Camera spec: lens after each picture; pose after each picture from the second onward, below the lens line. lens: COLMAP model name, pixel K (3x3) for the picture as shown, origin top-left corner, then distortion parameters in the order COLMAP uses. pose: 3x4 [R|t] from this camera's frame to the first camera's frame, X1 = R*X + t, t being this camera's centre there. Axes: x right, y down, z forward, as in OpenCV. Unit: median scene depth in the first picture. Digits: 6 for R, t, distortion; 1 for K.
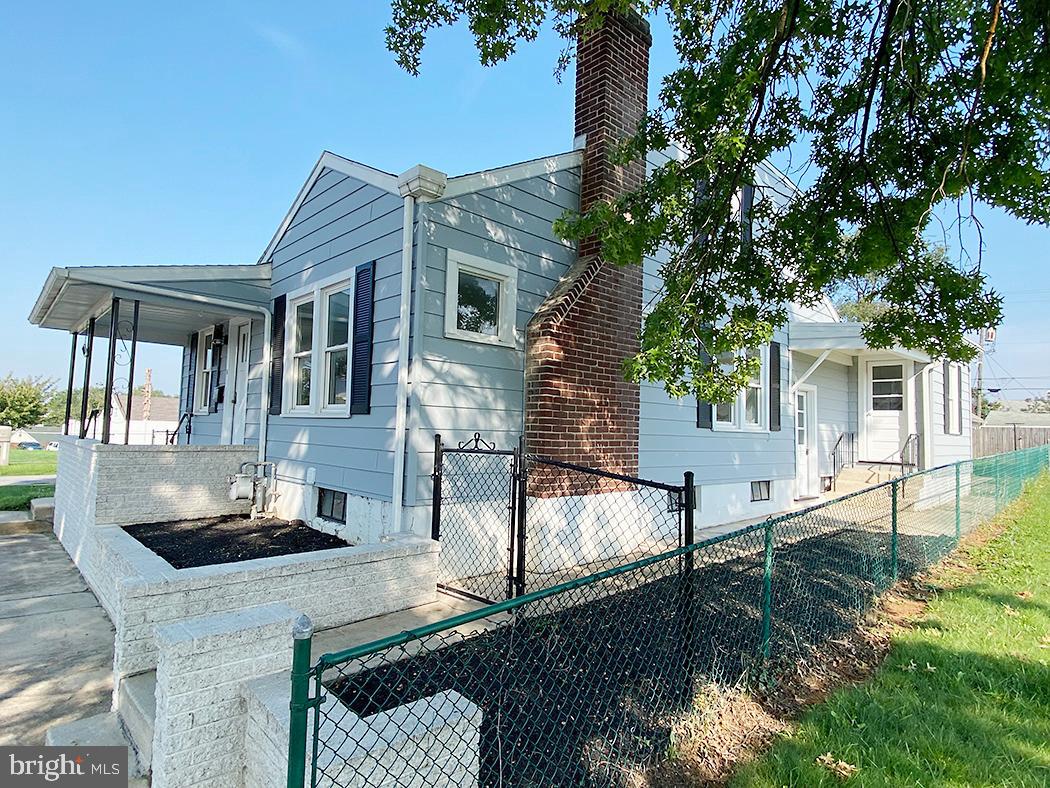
lens RADIAL K [[573.3, 0, 523.9], [0, 573.3, 390.1], [0, 0, 1]] dist [0.005700, -0.001269]
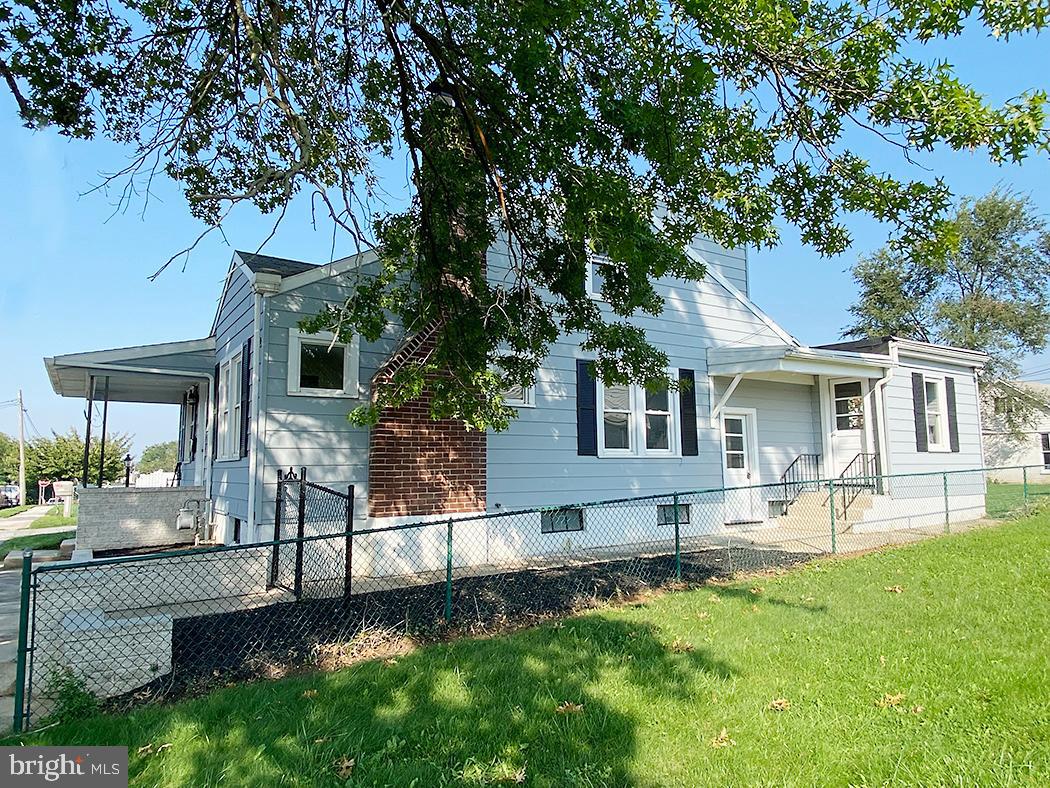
lens RADIAL K [[673.6, 0, 526.1], [0, 673.6, 395.8], [0, 0, 1]] dist [-0.002033, -0.000147]
pose [[0.985175, -0.058239, -0.161362, 0.585330], [0.051439, 0.997616, -0.046005, 0.006432], [0.163657, 0.037023, 0.985822, -0.398810]]
